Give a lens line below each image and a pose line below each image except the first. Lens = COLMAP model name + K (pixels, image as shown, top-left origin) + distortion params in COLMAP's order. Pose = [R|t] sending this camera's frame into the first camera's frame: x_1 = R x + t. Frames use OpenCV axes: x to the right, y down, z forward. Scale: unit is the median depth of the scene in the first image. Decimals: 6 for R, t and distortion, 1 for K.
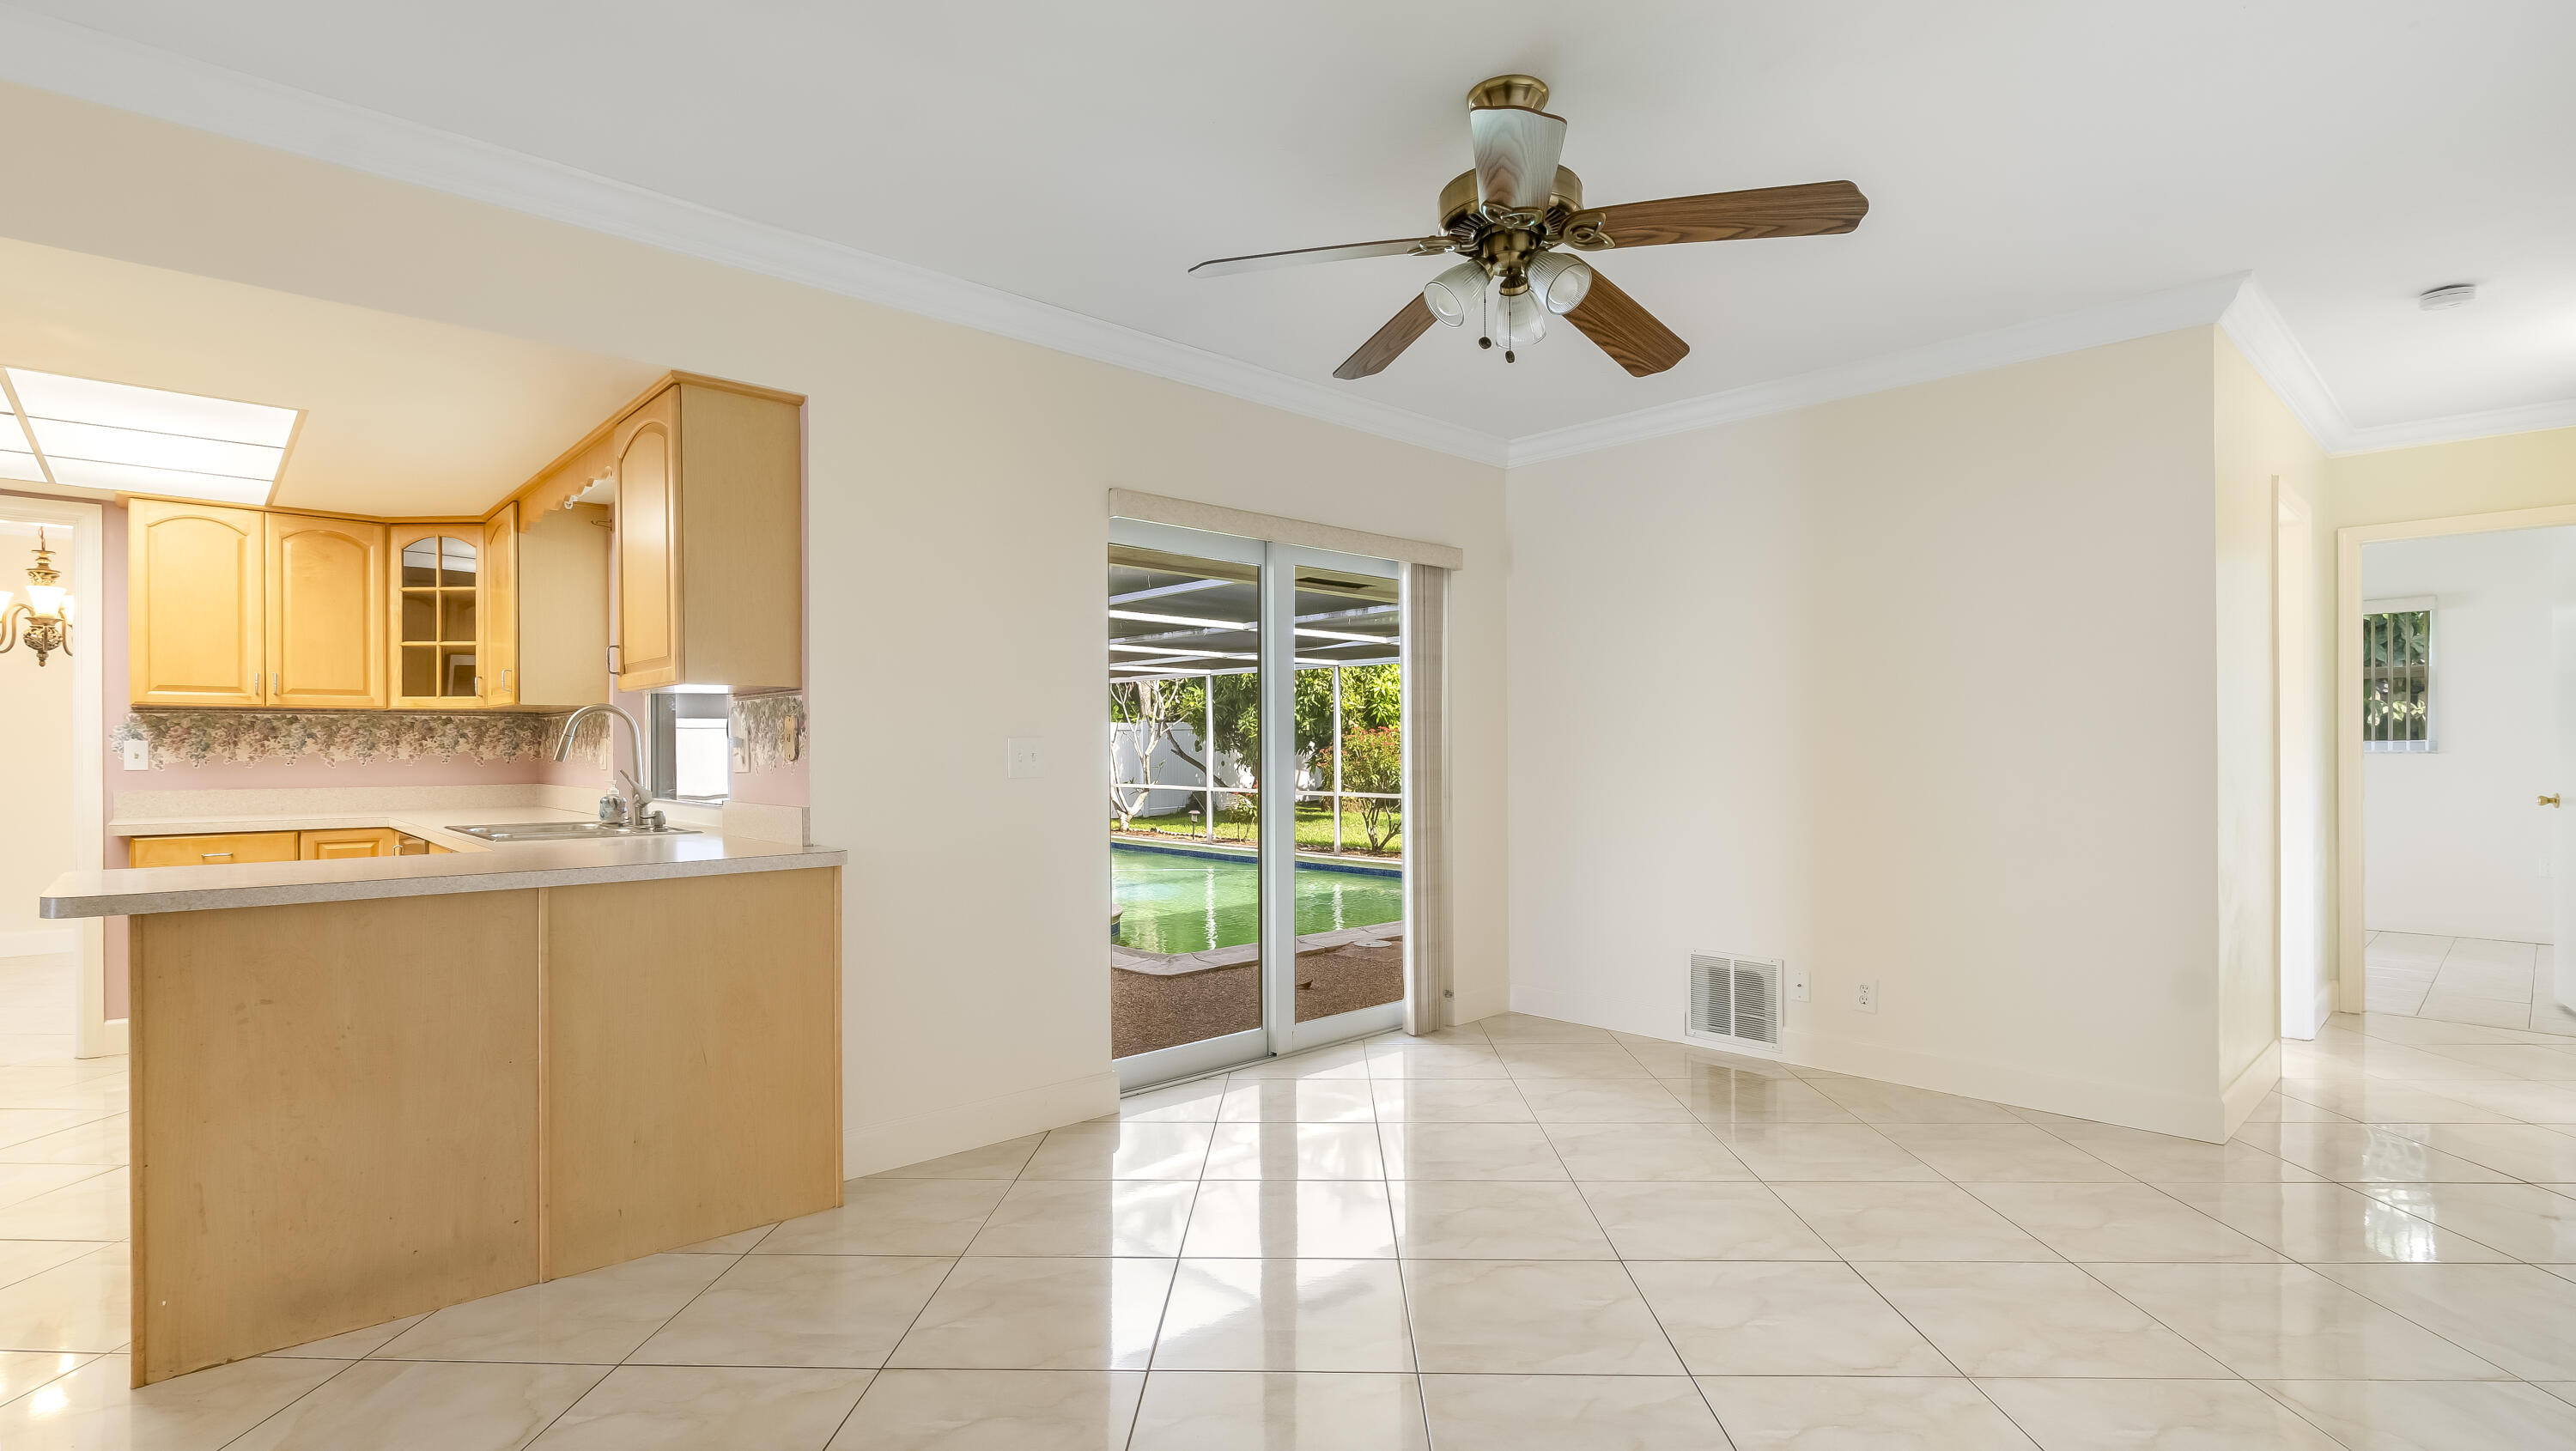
lens RADIAL K [[1178.3, 0, 1275.9], [0, 1178.3, 755.5], [0, 0, 1]] dist [-0.002530, -0.000151]
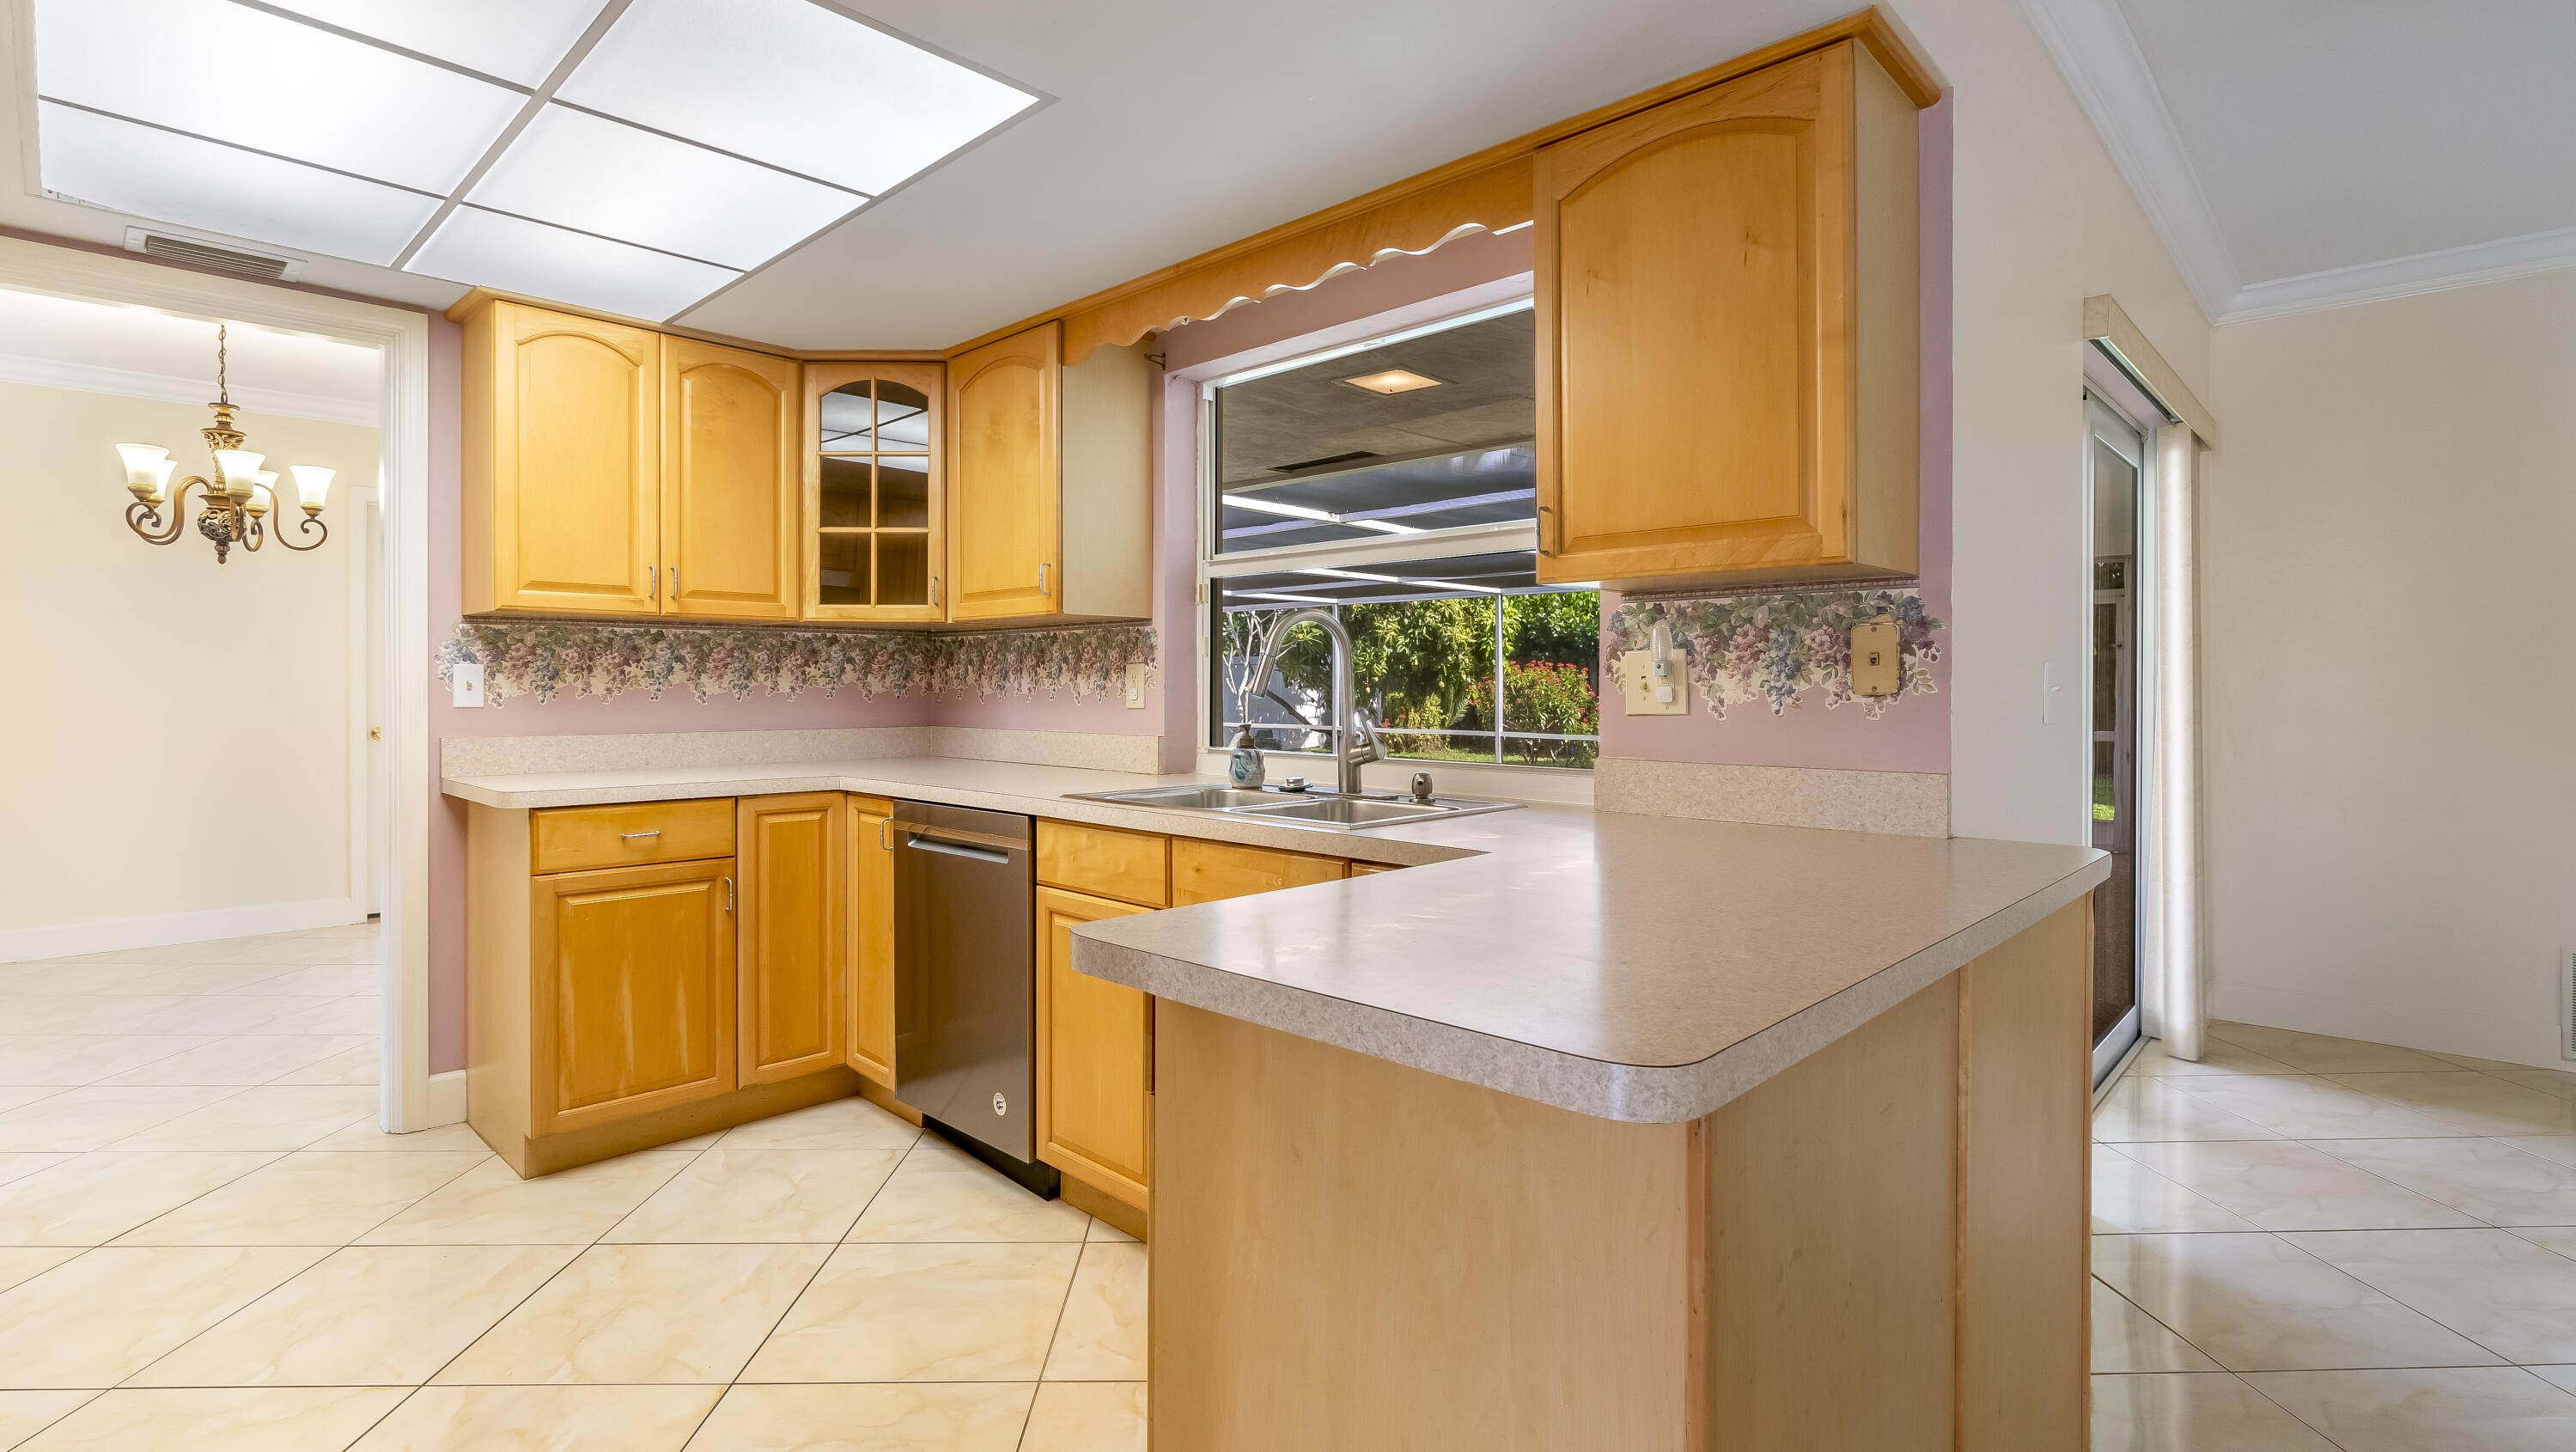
lens RADIAL K [[1187.5, 0, 1288.2], [0, 1187.5, 700.9], [0, 0, 1]] dist [-0.002794, -0.000242]
pose [[0.998590, 0.003157, 0.052988, -0.499888], [-0.003534, 0.999969, 0.007024, 0.002188], [-0.052964, -0.007201, 0.998570, 0.269176]]
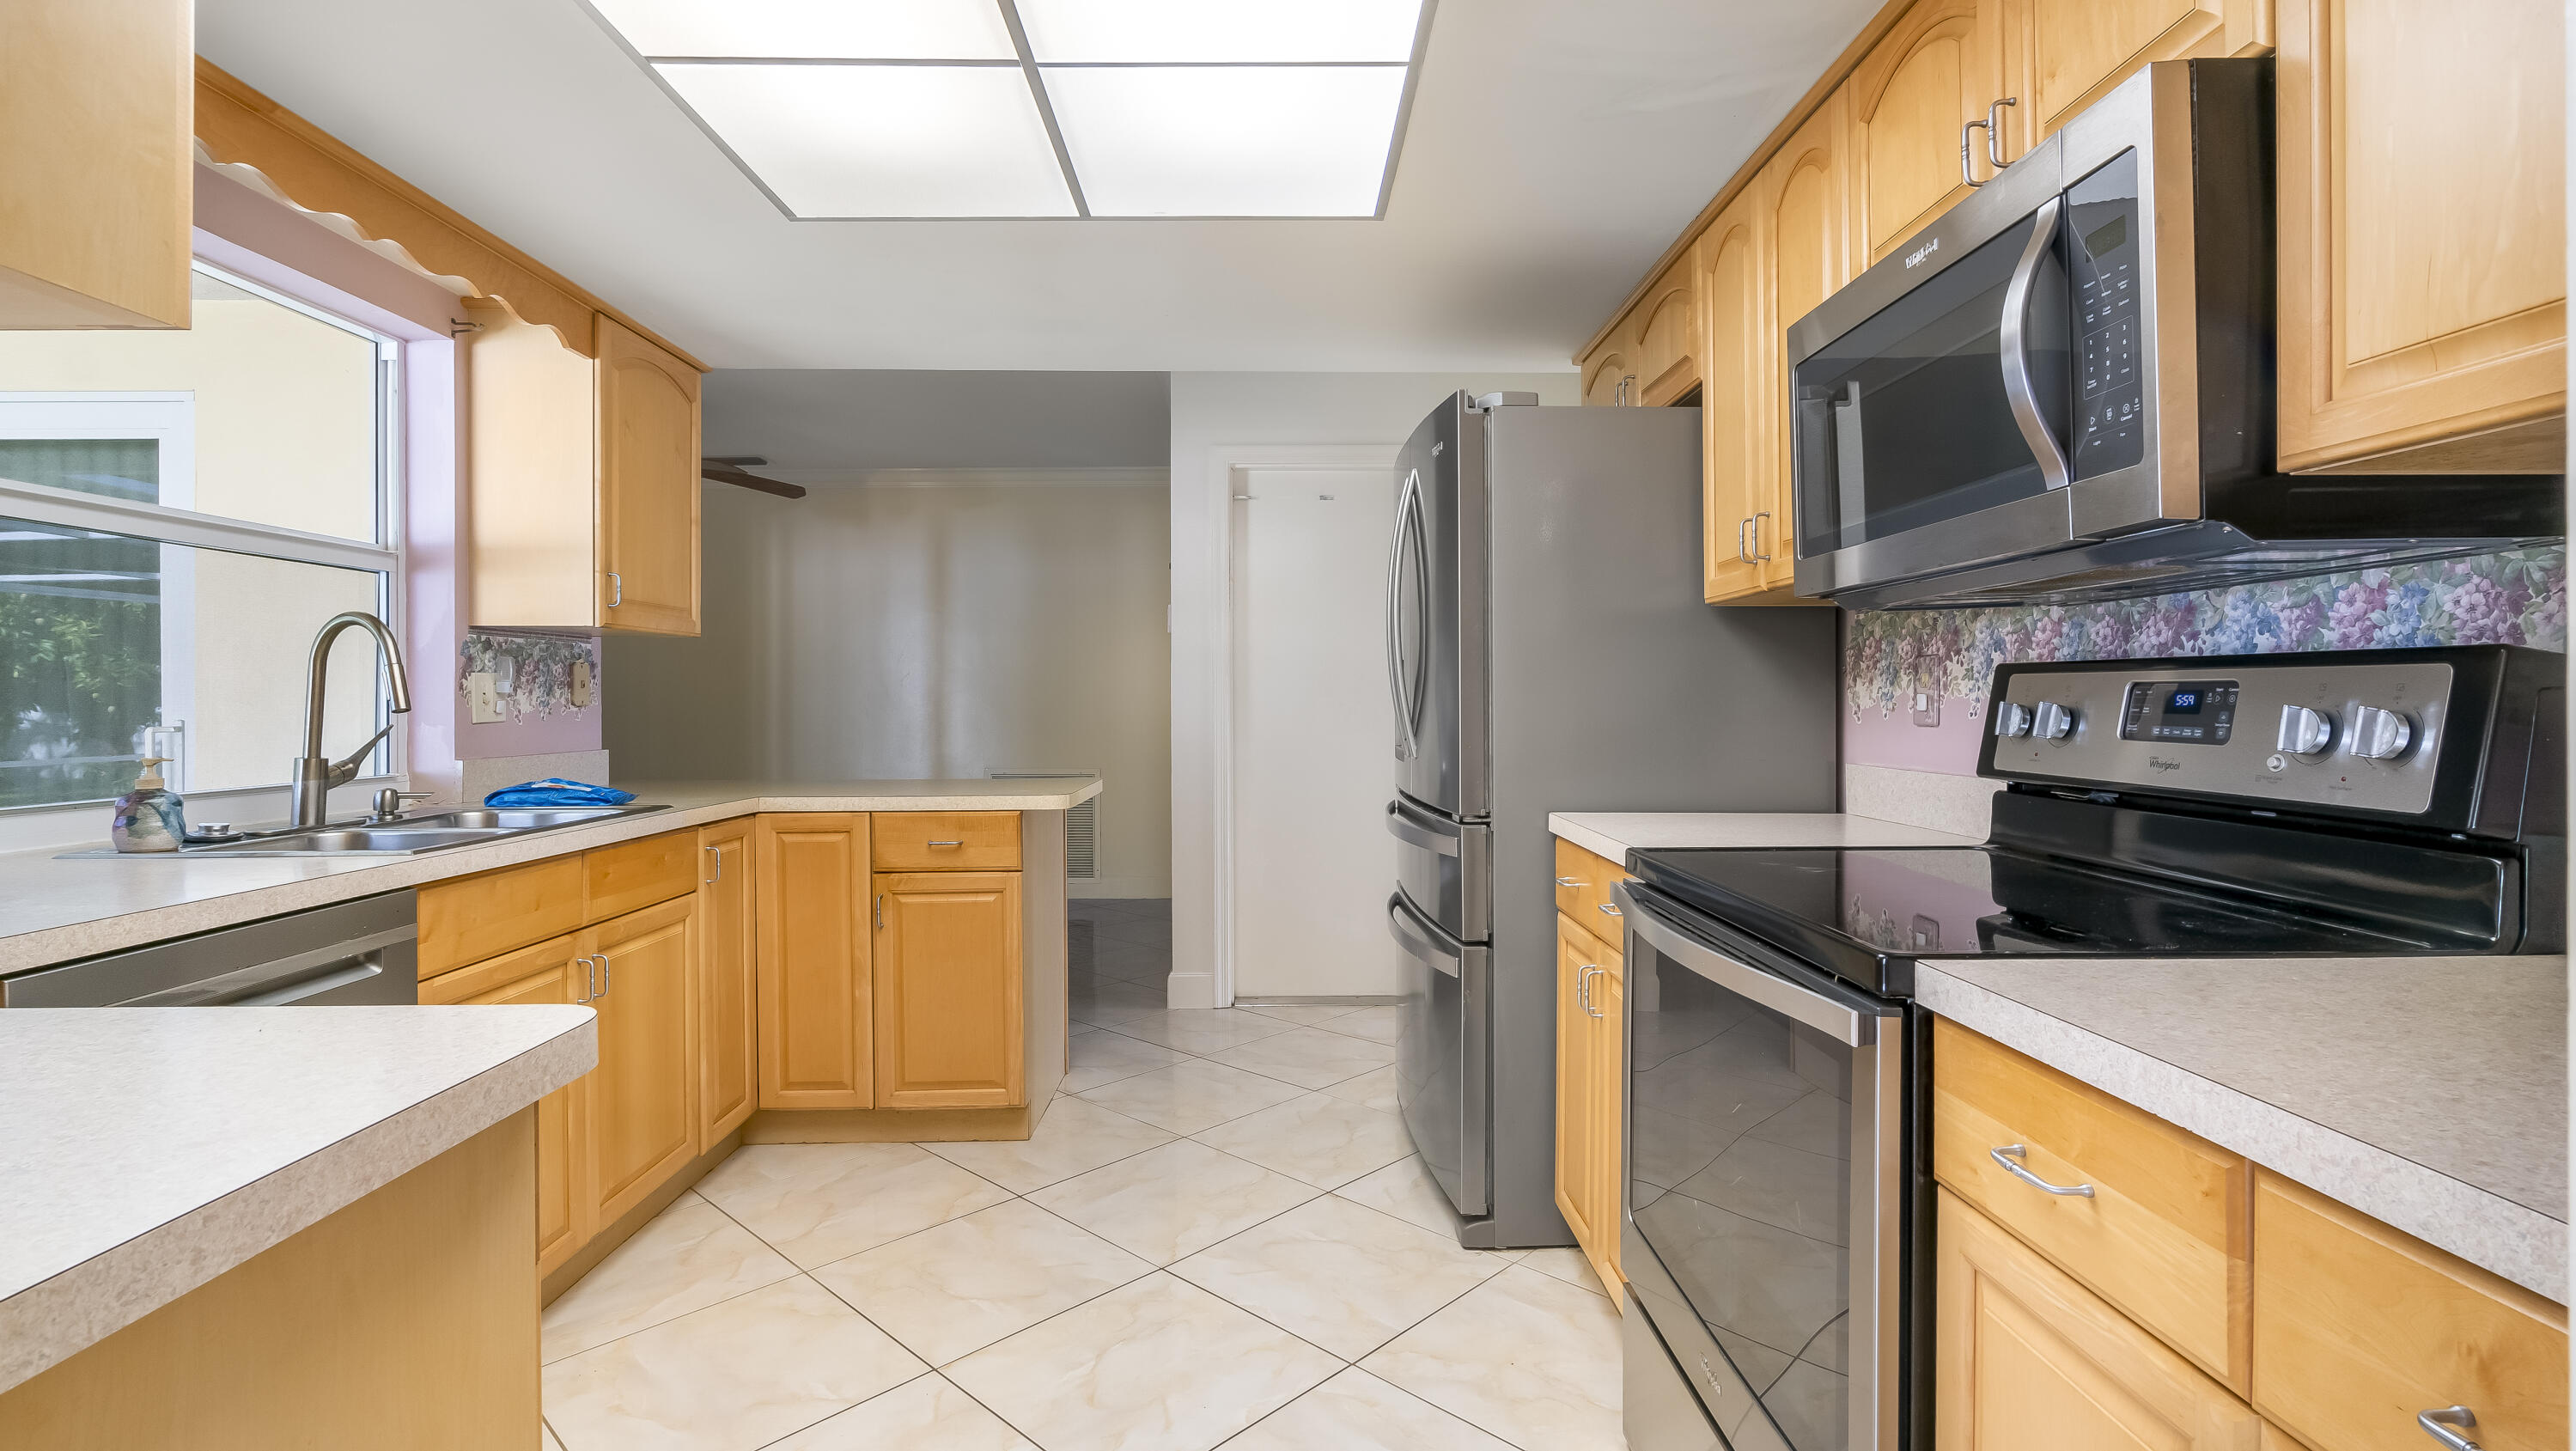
lens RADIAL K [[1217.4, 0, 1286.6], [0, 1217.4, 714.1], [0, 0, 1]] dist [-0.000687, -0.000097]
pose [[-0.738548, -0.004728, 0.674184, -1.053745], [0.005482, 0.999900, 0.013017, 0.000194], [-0.674178, 0.013309, -0.738449, 0.912522]]
